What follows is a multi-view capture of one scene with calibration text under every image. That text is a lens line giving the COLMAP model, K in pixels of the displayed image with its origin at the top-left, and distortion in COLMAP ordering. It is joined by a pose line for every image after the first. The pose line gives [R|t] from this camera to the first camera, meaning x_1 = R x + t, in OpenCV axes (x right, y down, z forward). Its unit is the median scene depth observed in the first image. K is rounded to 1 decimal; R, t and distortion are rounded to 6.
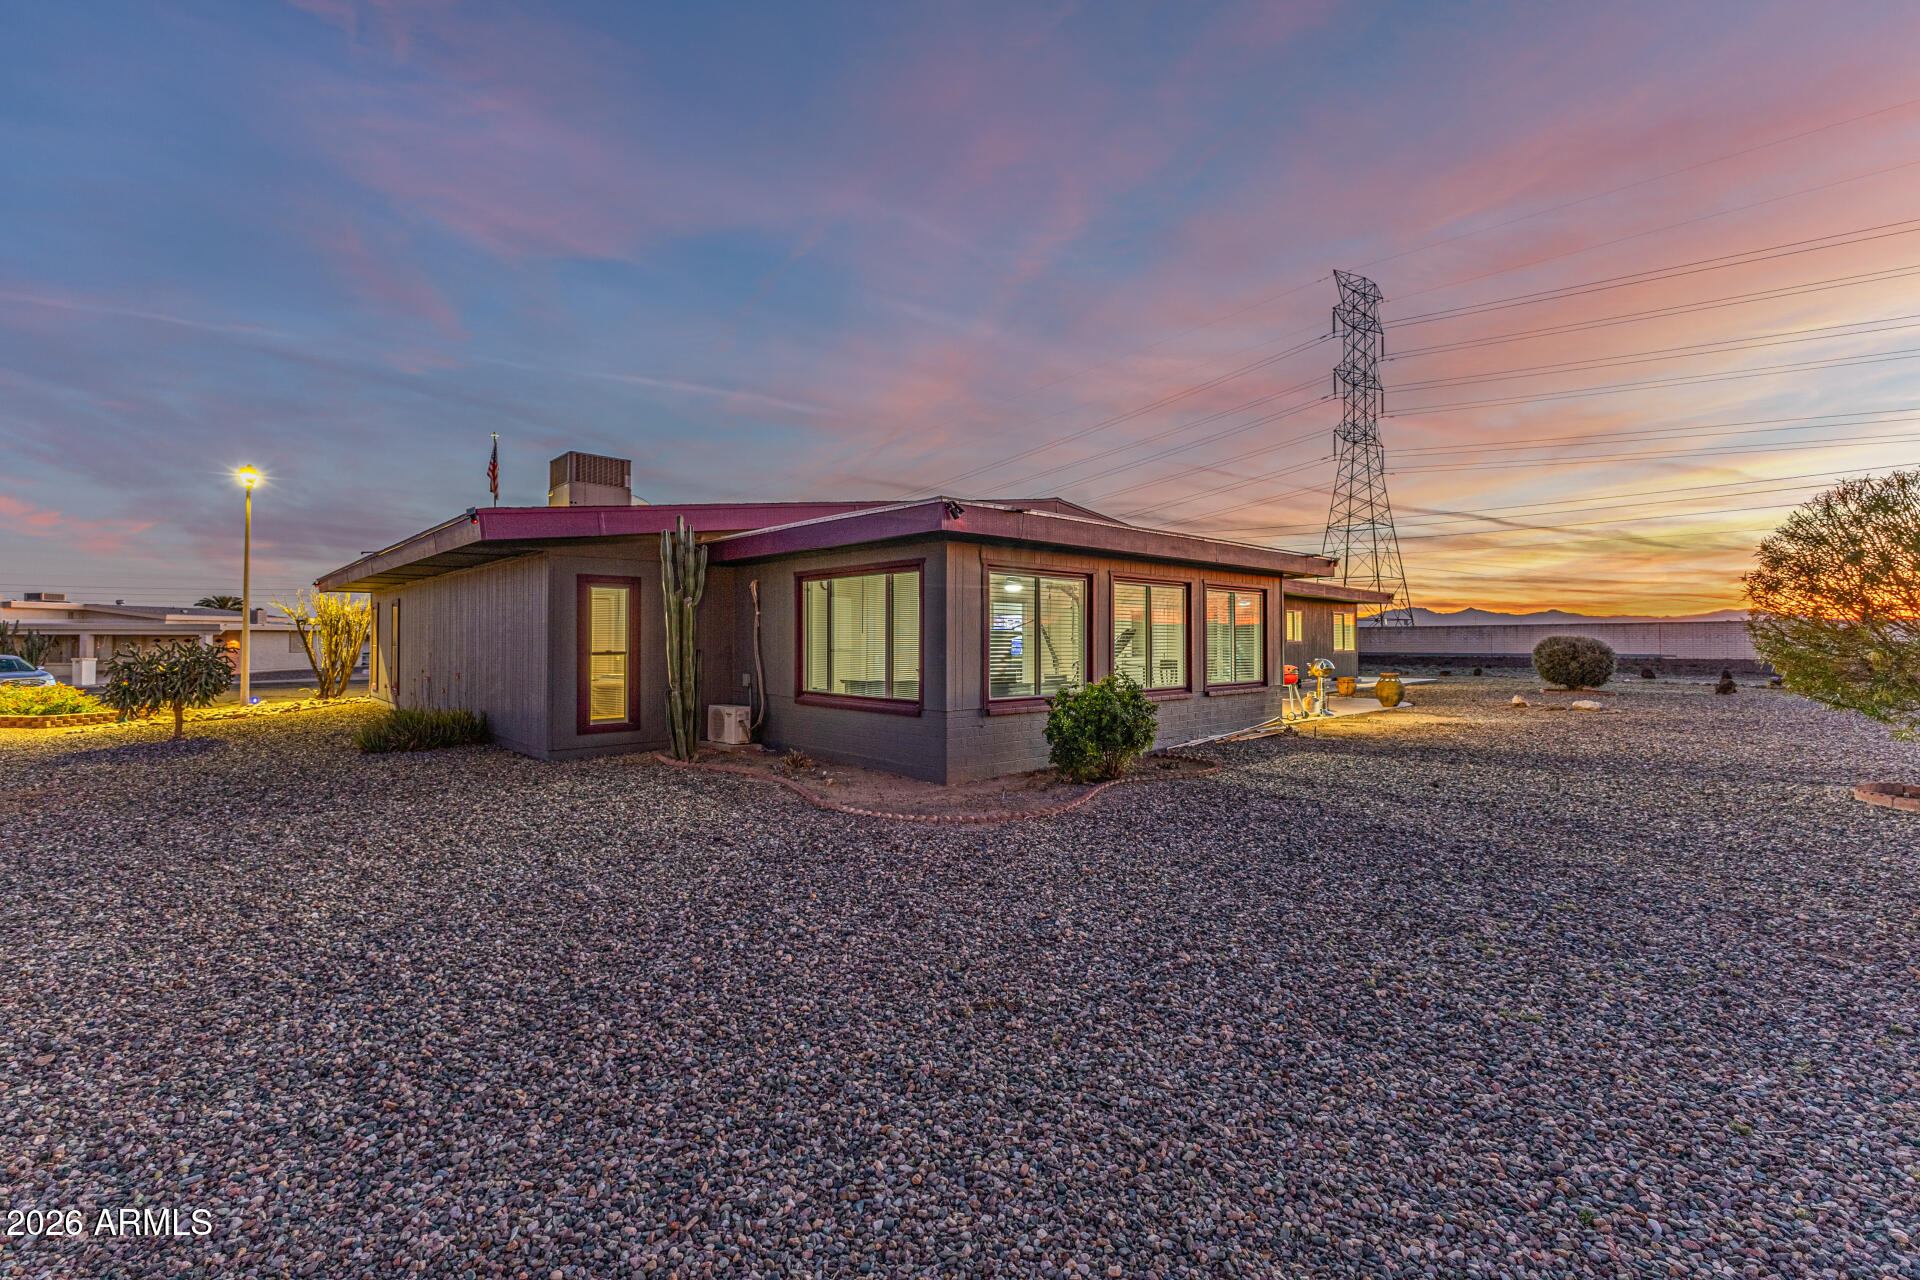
lens RADIAL K [[832.9, 0, 960.2], [0, 832.9, 638.7], [0, 0, 1]] dist [0.012601, -0.000328]
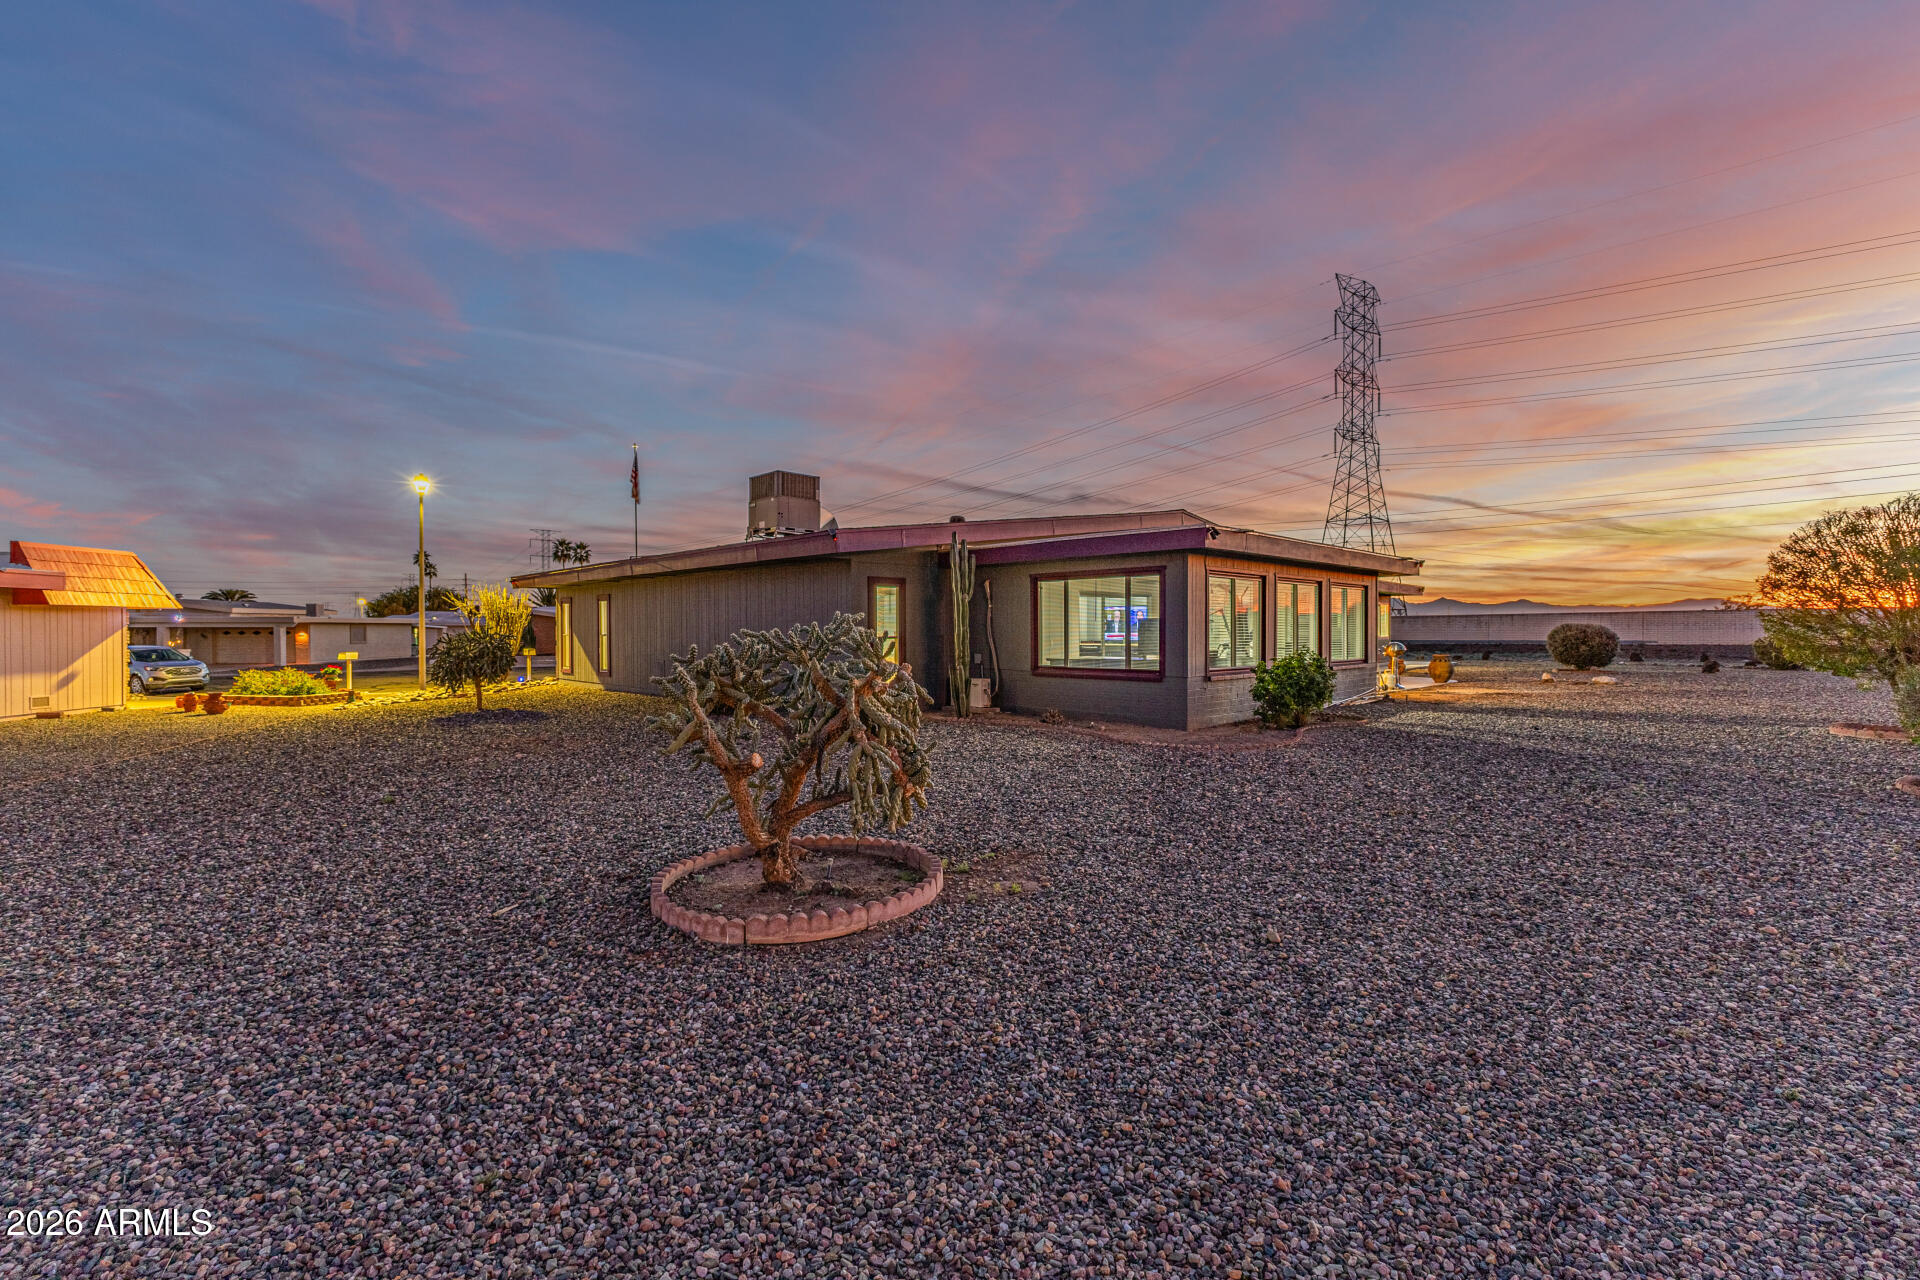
lens RADIAL K [[832.9, 0, 960.3], [0, 832.9, 652.1], [0, 0, 1]] dist [0.012601, -0.000328]
pose [[0.999681, -0.003752, 0.024959, -0.252793], [0.003079, 0.999632, 0.026962, 0.004314], [-0.025051, -0.026877, 0.999325, -0.218796]]
